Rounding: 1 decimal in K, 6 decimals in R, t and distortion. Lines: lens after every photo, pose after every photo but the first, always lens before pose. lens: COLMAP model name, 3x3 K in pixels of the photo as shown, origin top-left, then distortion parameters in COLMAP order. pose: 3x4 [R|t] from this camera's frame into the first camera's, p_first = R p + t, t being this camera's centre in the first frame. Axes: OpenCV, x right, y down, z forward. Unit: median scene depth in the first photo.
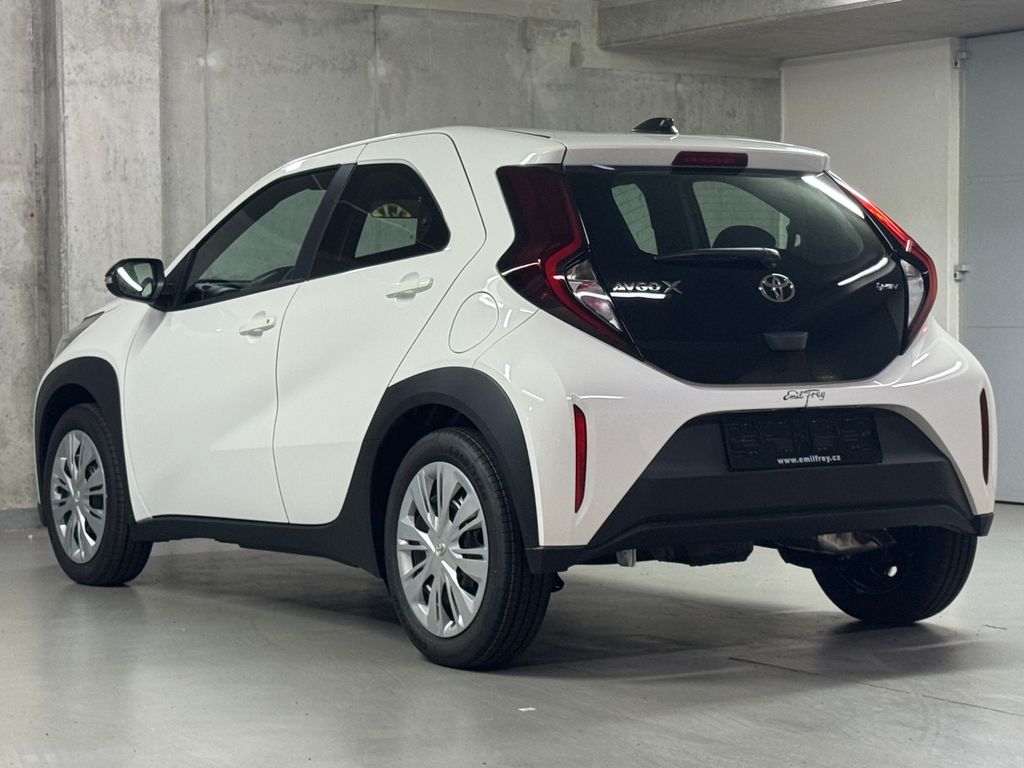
lens RADIAL K [[2345.7, 0, 512.0], [0, 2345.7, 384.0], [0, 0, 1]] dist [0.035671, 0.054931]
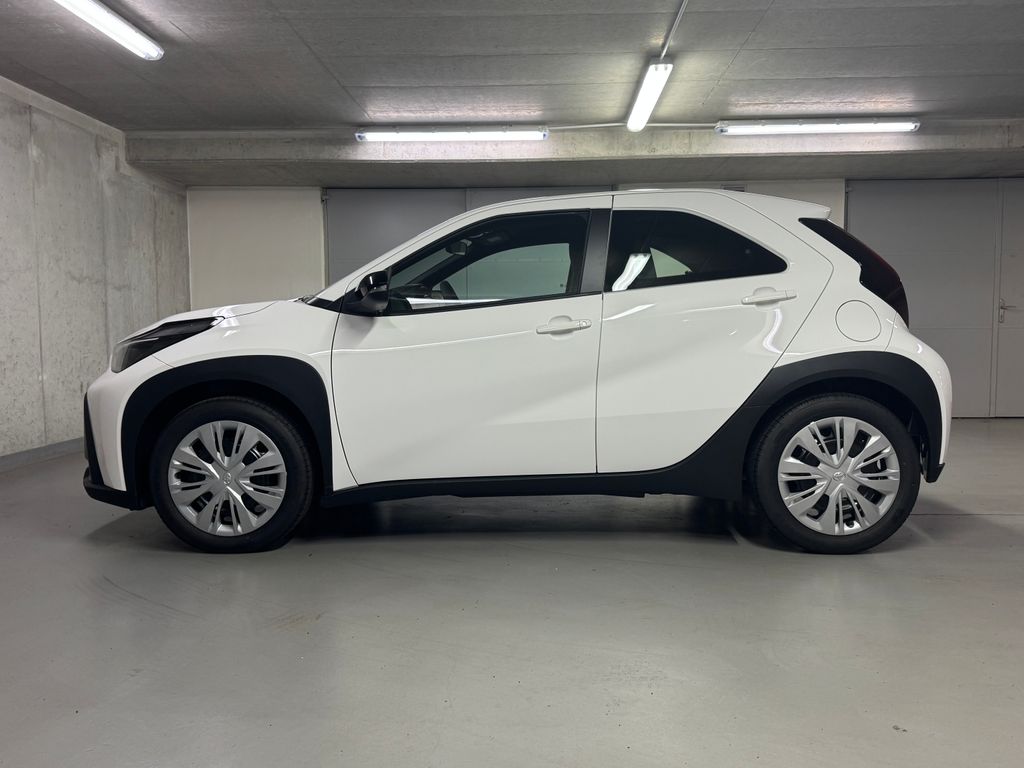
lens RADIAL K [[866.7, 0, 512.0], [0, 866.7, 384.0], [0, 0, 1]] dist [-0.004481, -0.012807]
pose [[0.571964, -0.045005, 0.819043, -0.468229], [0.023930, 0.998984, 0.038181, -0.010622], [-0.819929, -0.002239, 0.572460, 0.675500]]
